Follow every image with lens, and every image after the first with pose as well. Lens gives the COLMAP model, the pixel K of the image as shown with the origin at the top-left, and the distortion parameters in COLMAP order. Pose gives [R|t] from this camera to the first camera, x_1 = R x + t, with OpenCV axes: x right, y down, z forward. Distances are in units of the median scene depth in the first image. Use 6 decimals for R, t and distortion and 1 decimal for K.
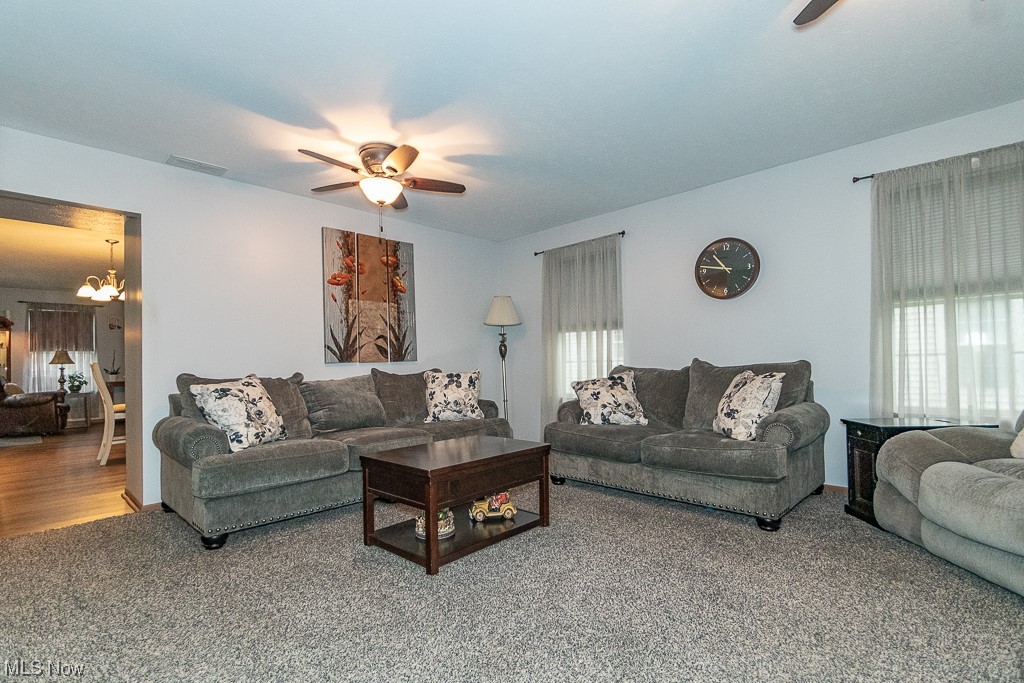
lens RADIAL K [[476.1, 0, 496.1], [0, 476.1, 358.8], [0, 0, 1]] dist [-0.000439, -0.000331]
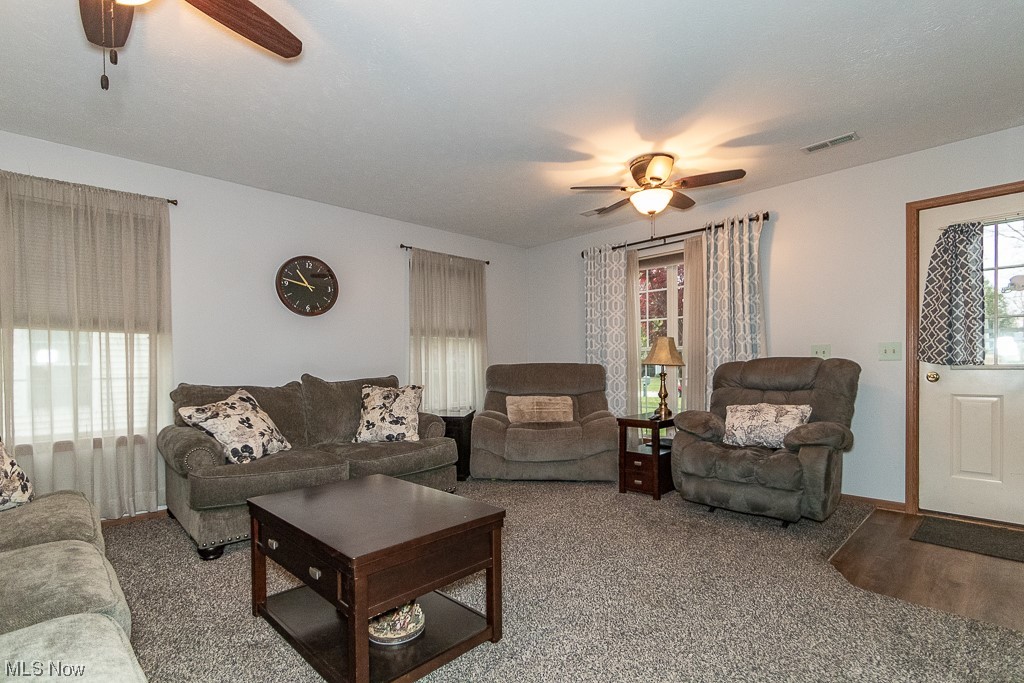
lens RADIAL K [[480.8, 0, 510.9], [0, 480.8, 370.3], [0, 0, 1]] dist [0.001378, -0.000209]
pose [[0.005852, 0.008206, 0.999949, -0.495700], [0.000308, 0.999966, -0.008208, -0.000067], [-0.999983, 0.000356, 0.005849, 0.505963]]
